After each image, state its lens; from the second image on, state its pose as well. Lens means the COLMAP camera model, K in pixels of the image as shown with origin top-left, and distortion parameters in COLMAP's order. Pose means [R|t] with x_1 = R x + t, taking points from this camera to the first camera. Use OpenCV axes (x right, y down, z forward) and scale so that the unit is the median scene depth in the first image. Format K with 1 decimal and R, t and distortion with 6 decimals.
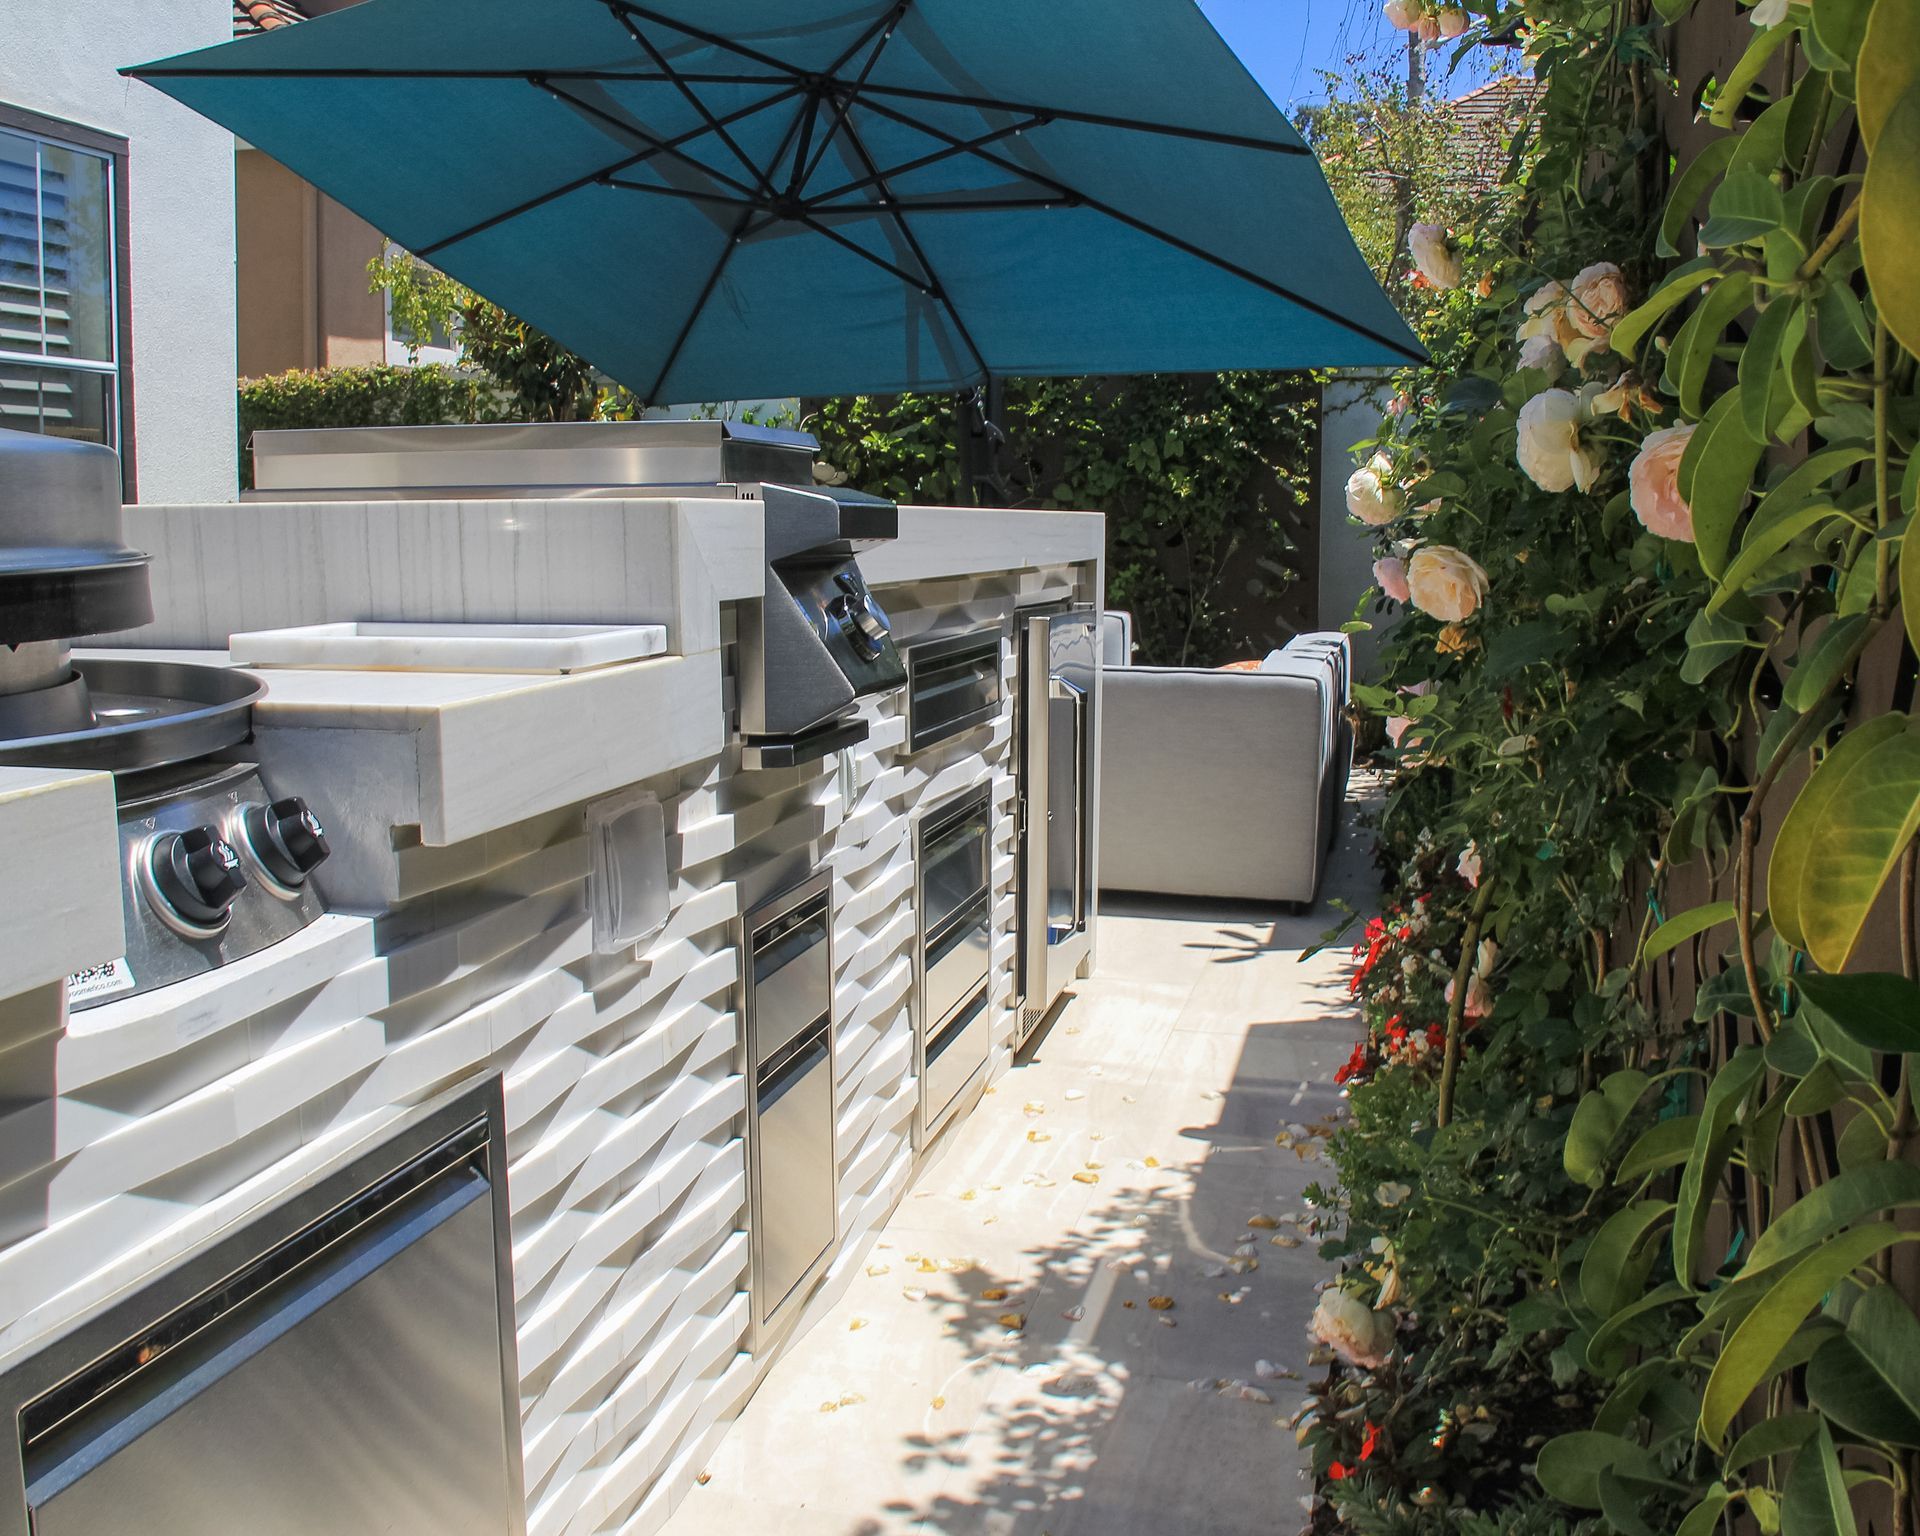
lens RADIAL K [[1892.6, 0, 1005.7], [0, 1892.6, 766.6], [0, 0, 1]] dist [-0.179673, 0.140335]
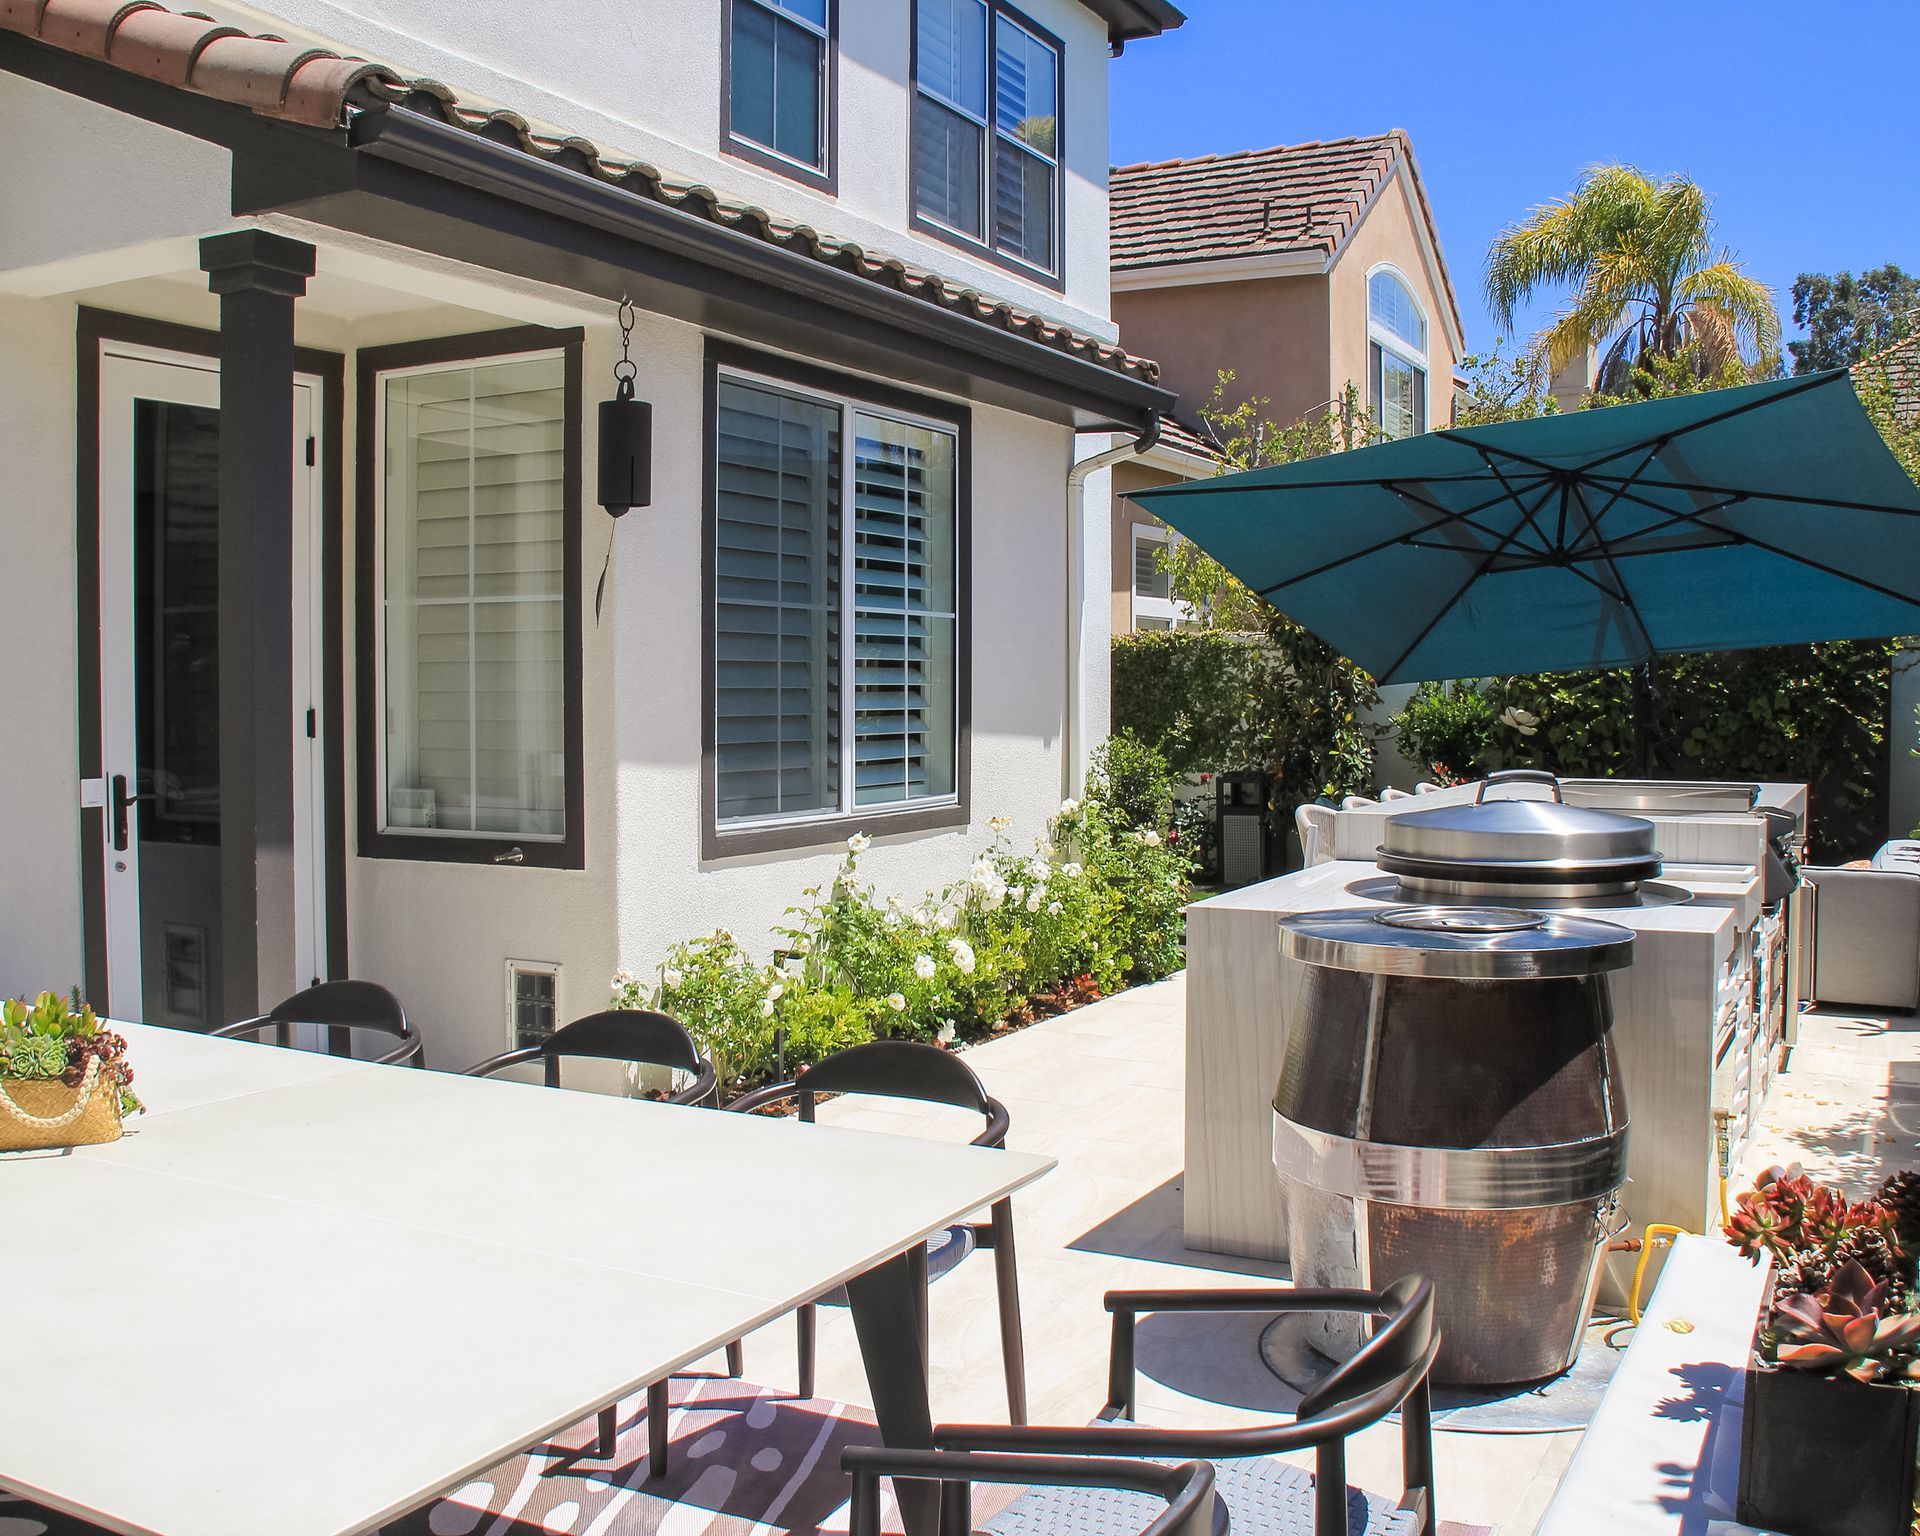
lens RADIAL K [[1892.6, 0, 1005.7], [0, 1892.6, 766.6], [0, 0, 1]] dist [-0.179673, 0.140335]
pose [[0.968093, 0.005169, -0.250540, -0.125606], [-0.027742, 0.995853, -0.086649, 0.012722], [0.249053, 0.090835, 0.964221, -0.457322]]
